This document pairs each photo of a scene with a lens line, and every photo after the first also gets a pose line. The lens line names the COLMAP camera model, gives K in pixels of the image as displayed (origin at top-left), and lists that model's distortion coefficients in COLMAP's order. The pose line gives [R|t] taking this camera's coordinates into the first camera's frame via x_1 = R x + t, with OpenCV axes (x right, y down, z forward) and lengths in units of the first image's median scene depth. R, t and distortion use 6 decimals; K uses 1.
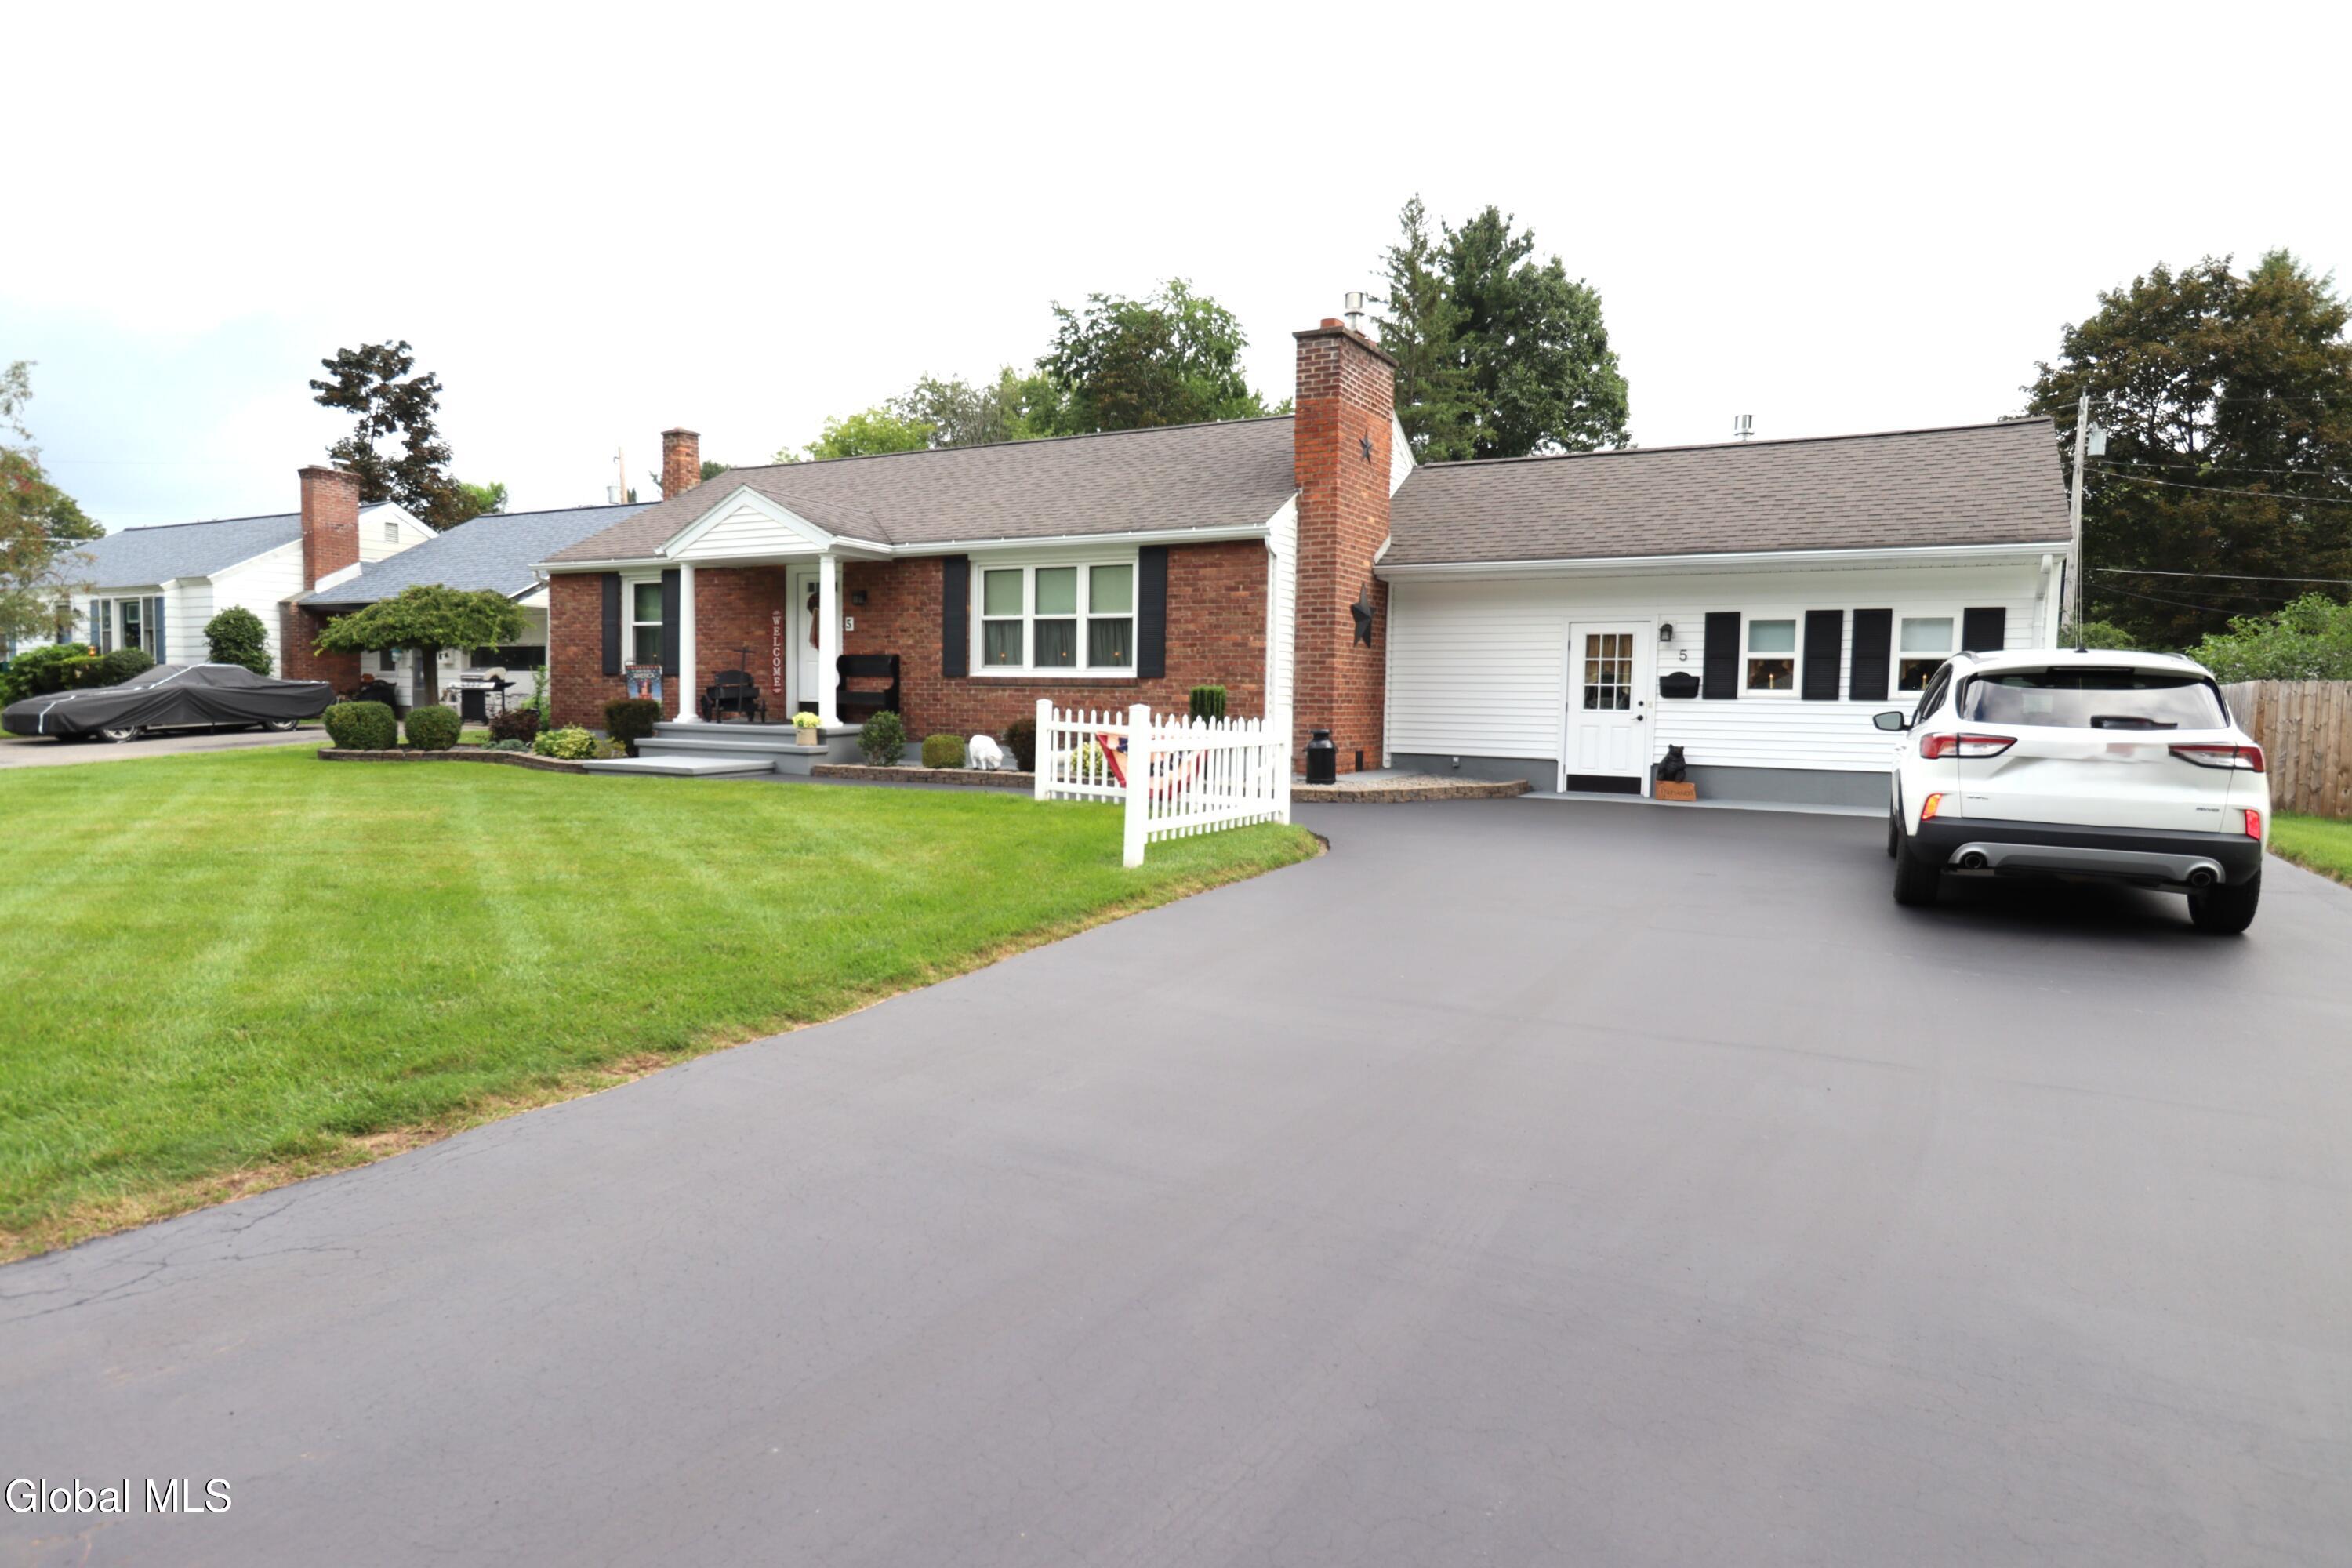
lens RADIAL K [[1269.5, 0, 1182.0], [0, 1269.5, 786.0], [0, 0, 1]] dist [-0.002606, -0.000720]
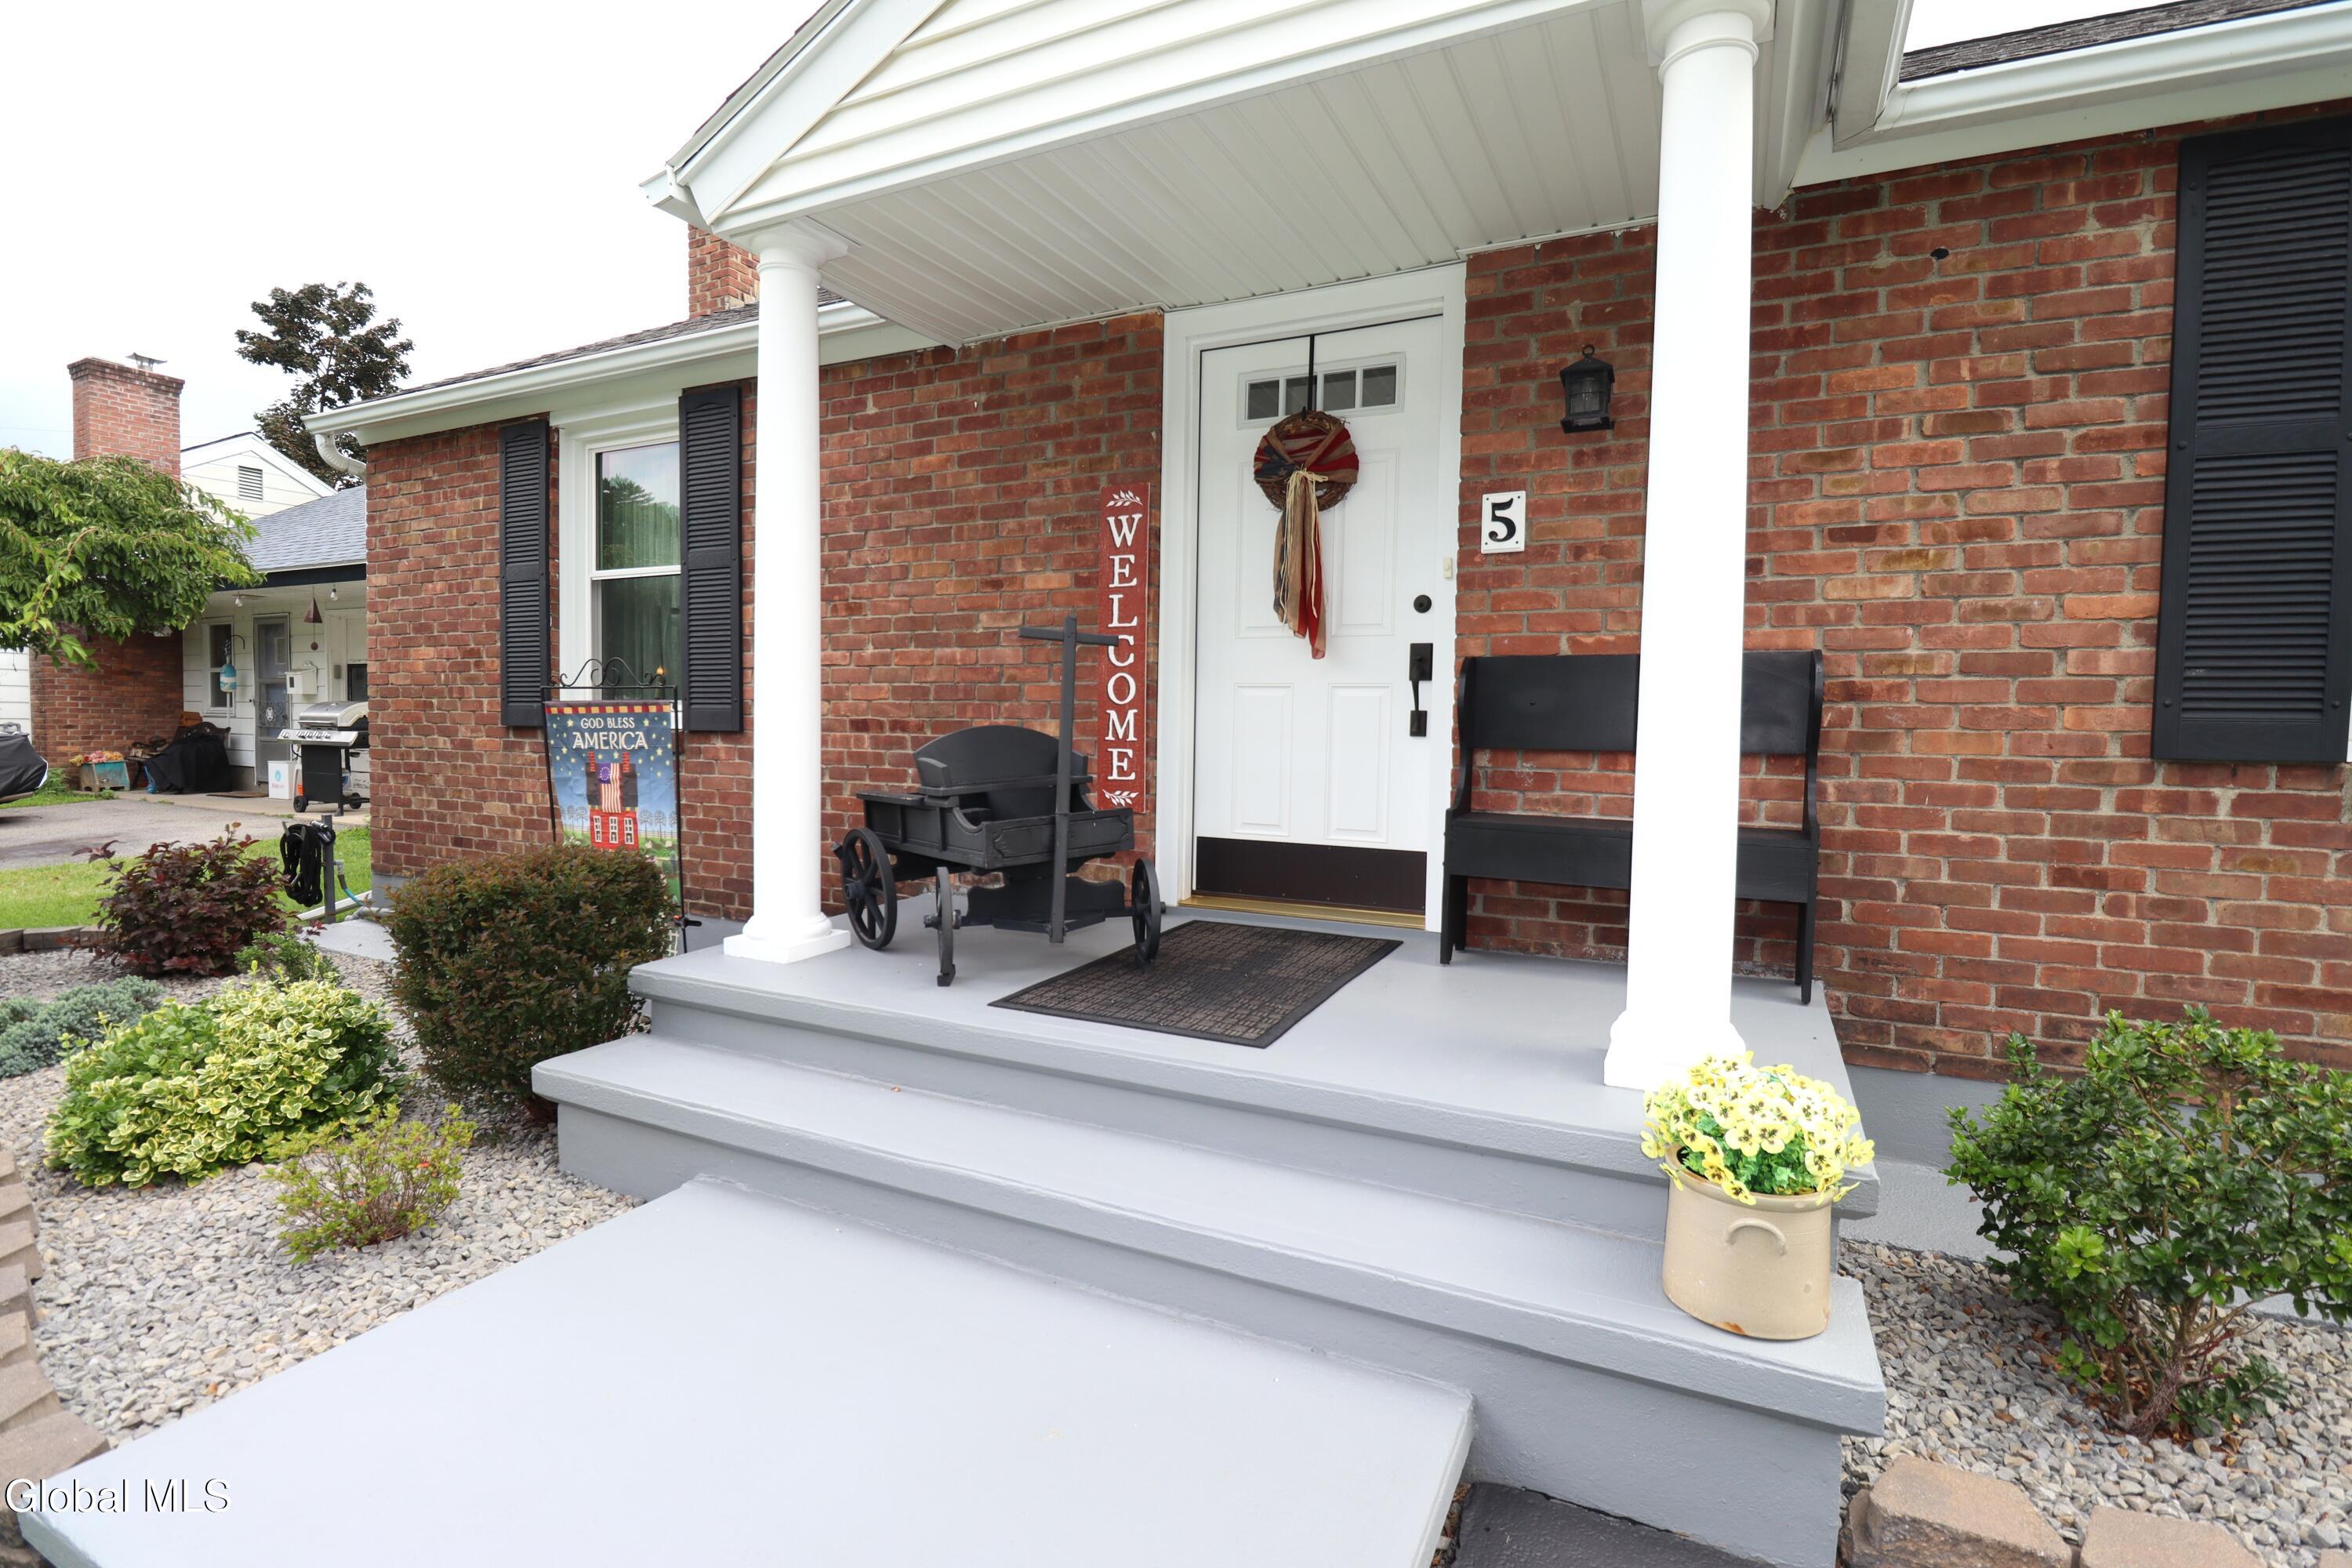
lens RADIAL K [[1087.7, 0, 1172.5], [0, 1087.7, 780.2], [0, 0, 1]] dist [0.002344, -0.015061]
pose [[0.999622, -0.006114, 0.026804, -0.315049], [0.006439, 0.999907, -0.012056, -0.076225], [-0.026728, 0.012224, 0.999568, 0.776527]]
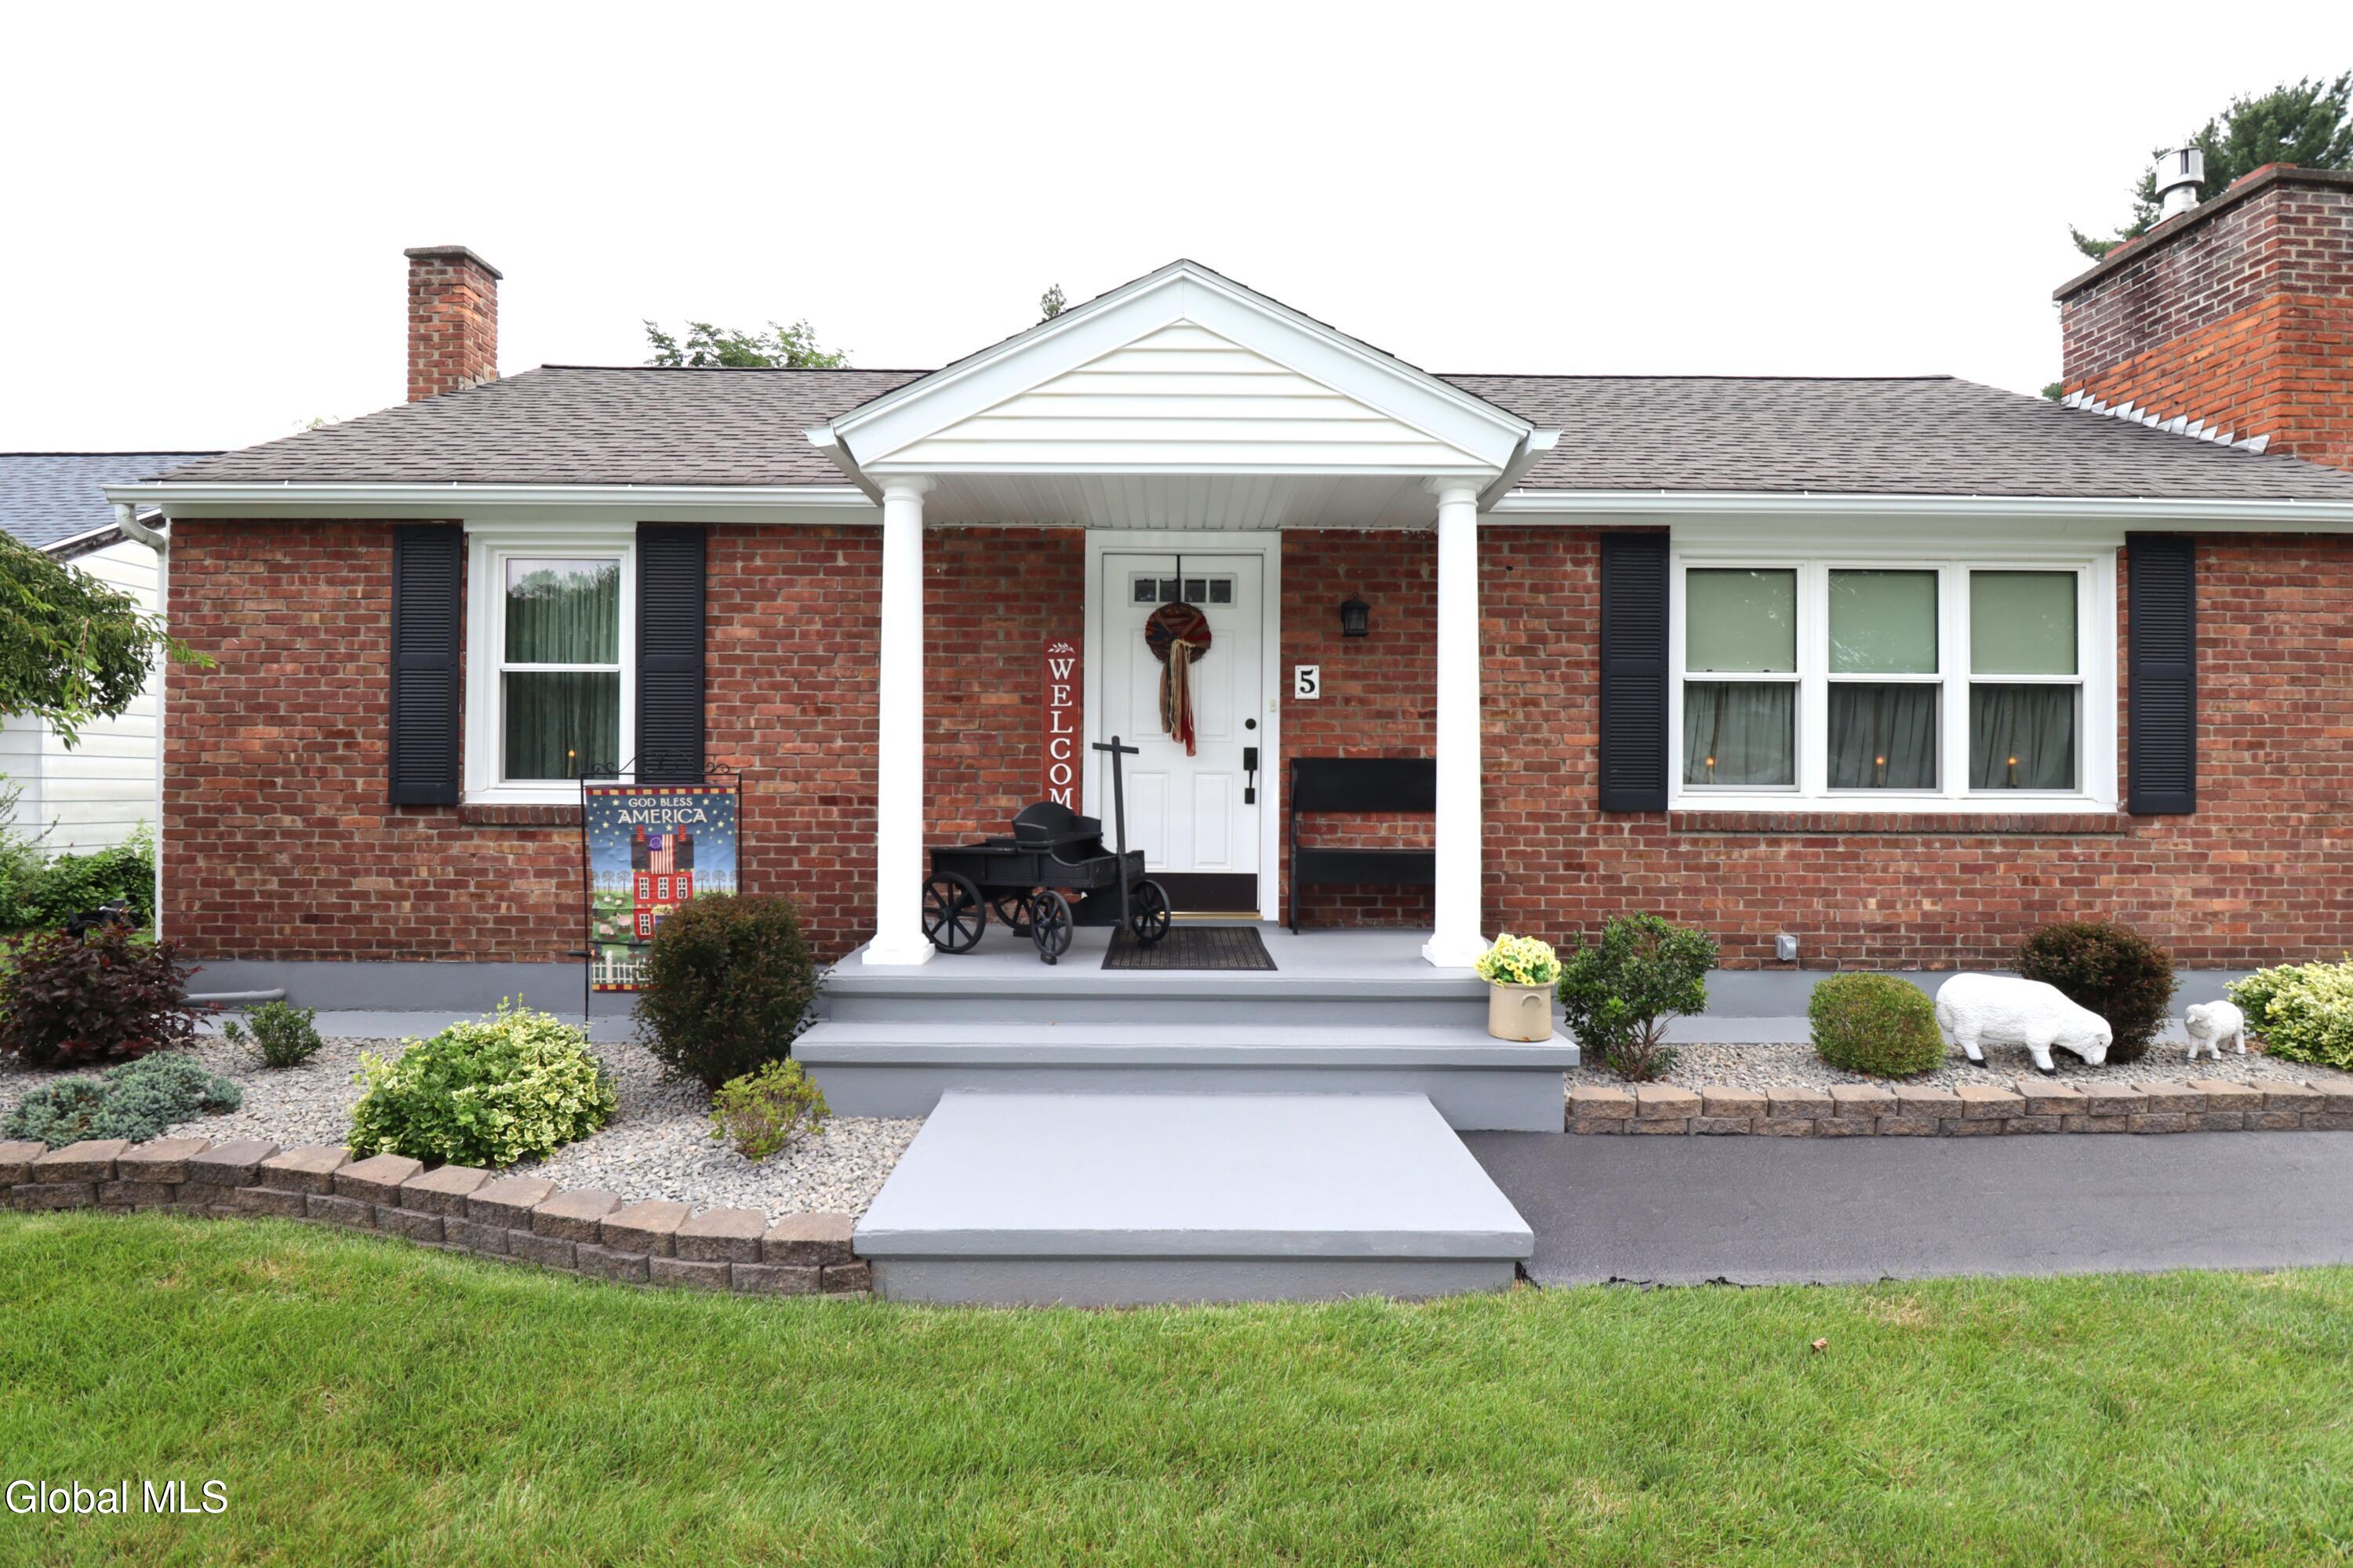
lens RADIAL K [[1088.2, 0, 1173.0], [0, 1088.2, 780.2], [0, 0, 1]] dist [0.002344, -0.015061]
pose [[0.882164, -0.010716, 0.470820, -0.445600], [0.040553, 0.997756, -0.053274, -0.076872], [-0.469193, 0.066090, 0.880619, 0.691273]]
